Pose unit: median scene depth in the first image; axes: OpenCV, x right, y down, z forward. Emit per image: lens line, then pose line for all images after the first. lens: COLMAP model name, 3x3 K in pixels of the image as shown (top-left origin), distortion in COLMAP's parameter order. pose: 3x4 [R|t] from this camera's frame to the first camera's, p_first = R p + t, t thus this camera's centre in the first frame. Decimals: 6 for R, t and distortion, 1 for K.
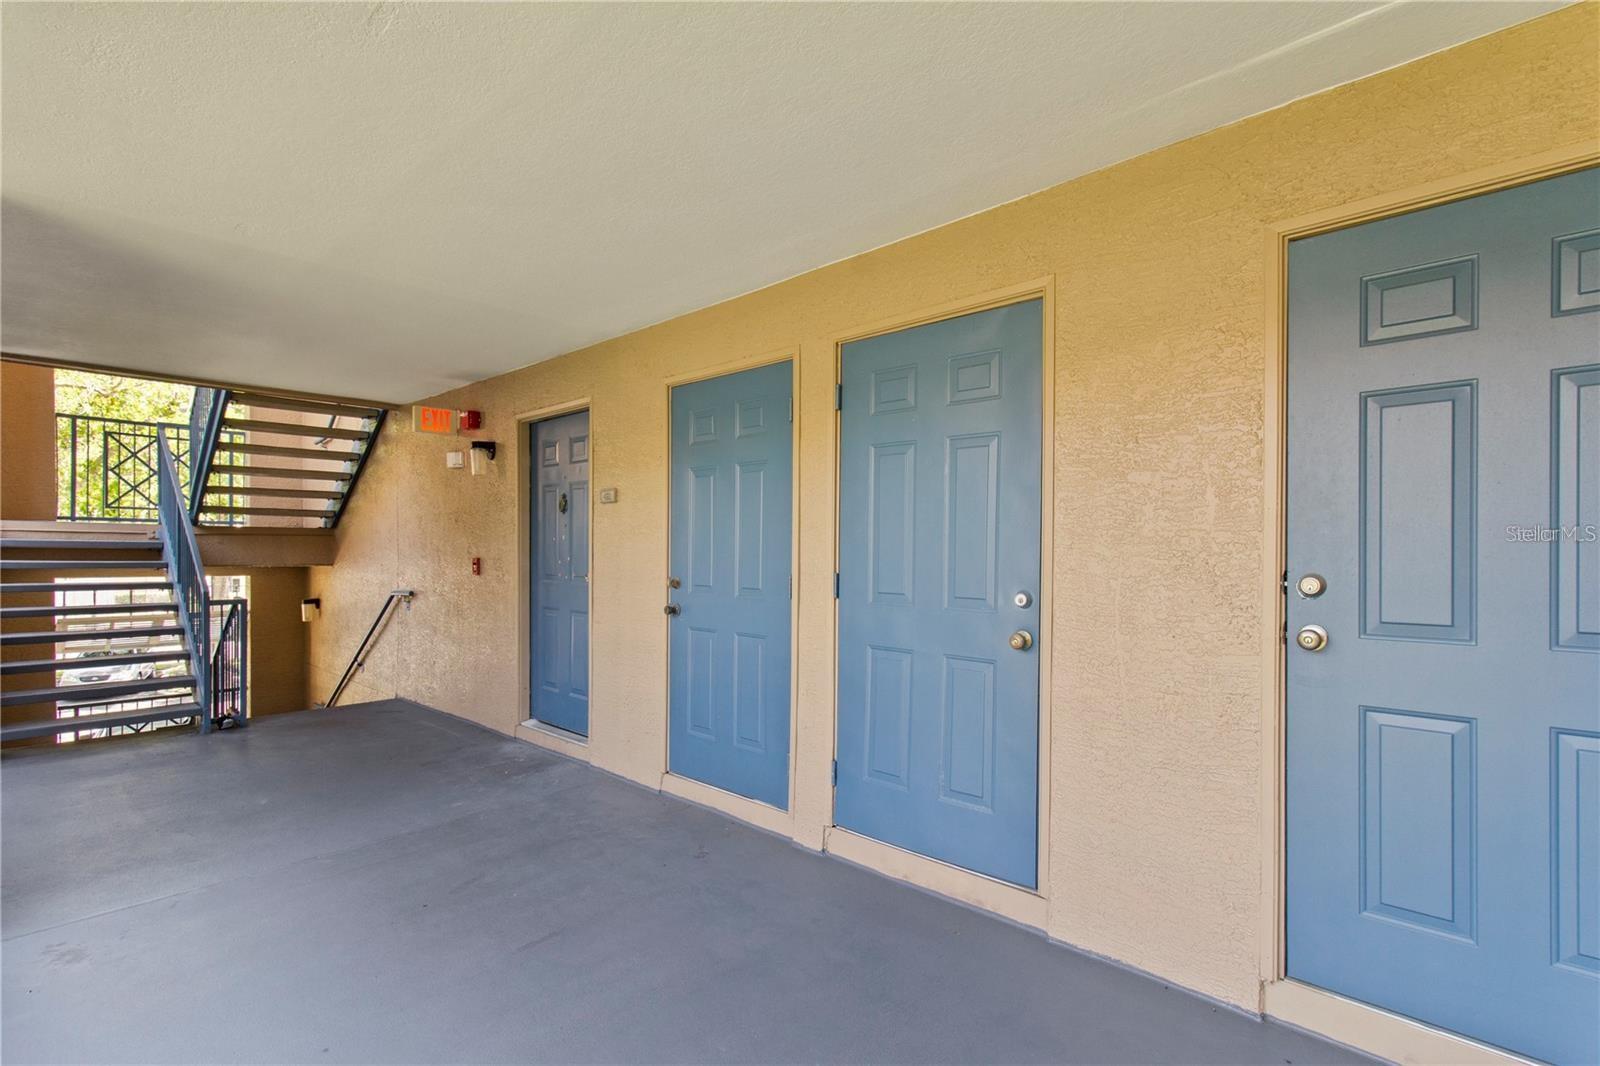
lens RADIAL K [[746.8, 0, 800.2], [0, 746.8, 542.6], [0, 0, 1]] dist [0.003840, -0.002015]
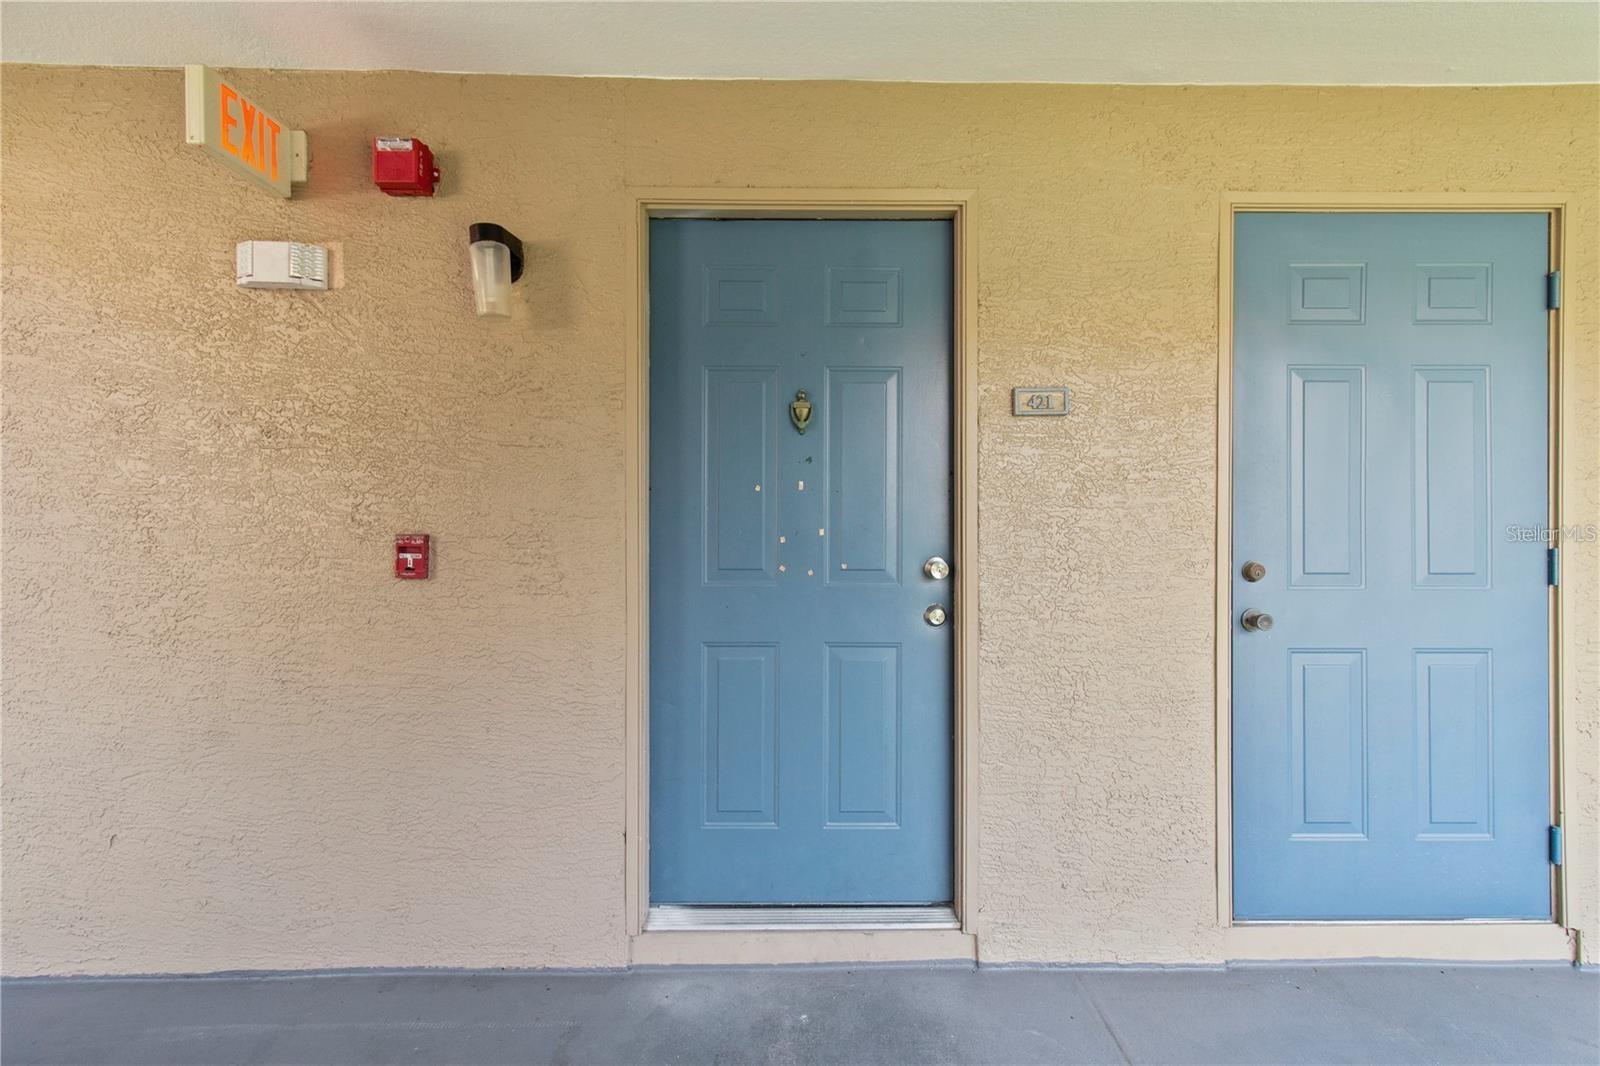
lens RADIAL K [[800.8, 0, 800.0], [0, 800.8, 522.1], [0, 0, 1]] dist [0.027049, -0.001141]
pose [[0.738416, -0.013199, 0.674216, -0.598949], [-0.002703, 0.999742, 0.022533, 0.004318], [-0.674340, -0.018461, 0.738190, 0.599230]]
